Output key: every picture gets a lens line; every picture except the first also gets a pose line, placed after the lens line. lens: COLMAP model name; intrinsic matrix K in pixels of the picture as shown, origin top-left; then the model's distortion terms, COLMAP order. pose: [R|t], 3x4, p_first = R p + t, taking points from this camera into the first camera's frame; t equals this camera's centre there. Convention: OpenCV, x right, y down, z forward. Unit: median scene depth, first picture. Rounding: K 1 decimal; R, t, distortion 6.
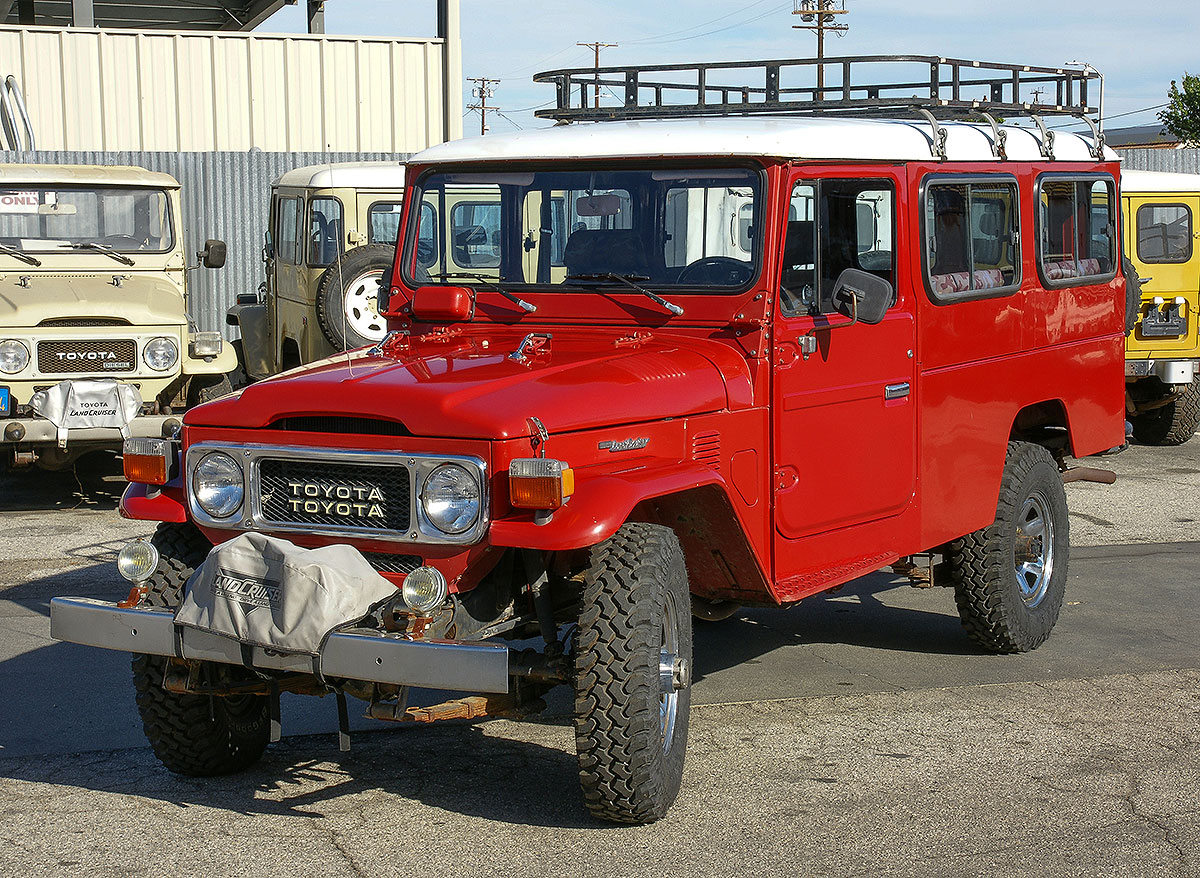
lens RADIAL K [[2663.6, 0, 598.8], [0, 2663.6, 439.2], [0, 0, 1]] dist [0.371690, 0.000000]
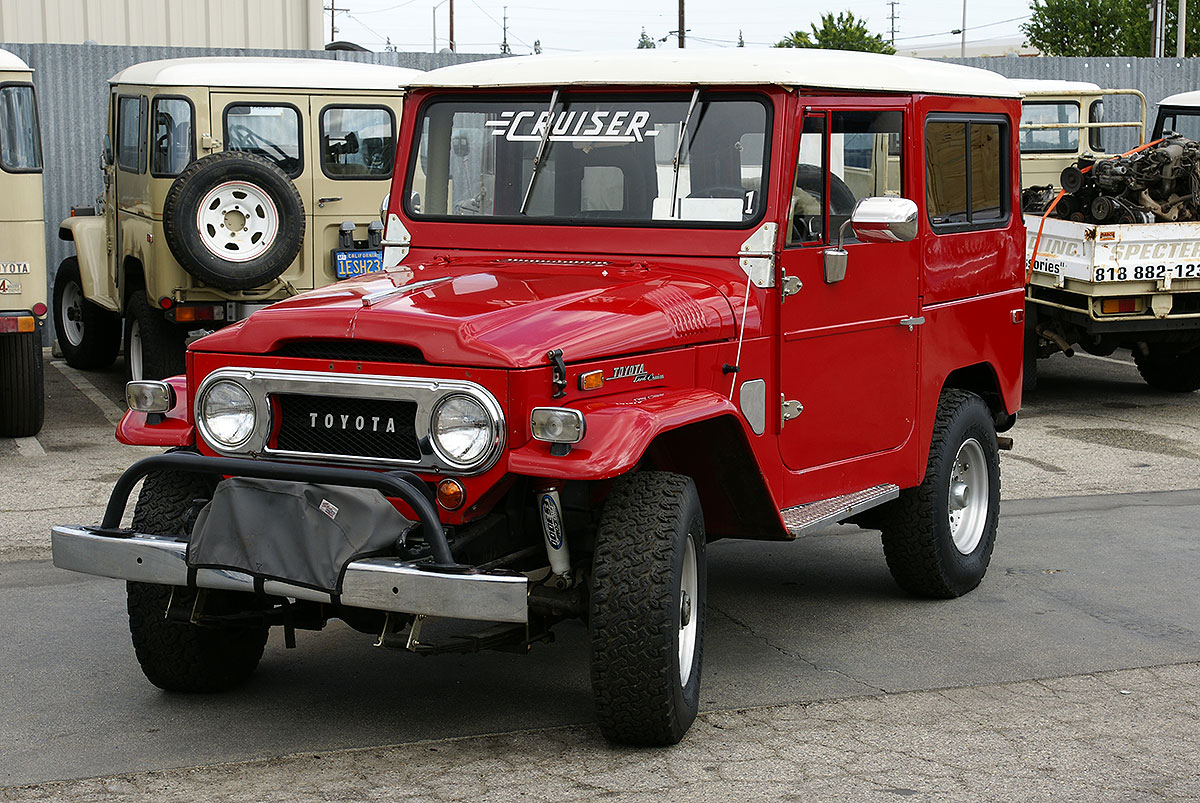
lens RADIAL K [[2550.6, 0, 603.2], [0, 2550.6, 399.9], [0, 0, 1]] dist [0.385809, 0.000000]
pose [[0.997798, -0.000056, 0.066326, -0.018121], [-0.001431, 0.999749, 0.022376, -0.010457], [-0.066310, -0.022421, 0.997547, 0.145714]]
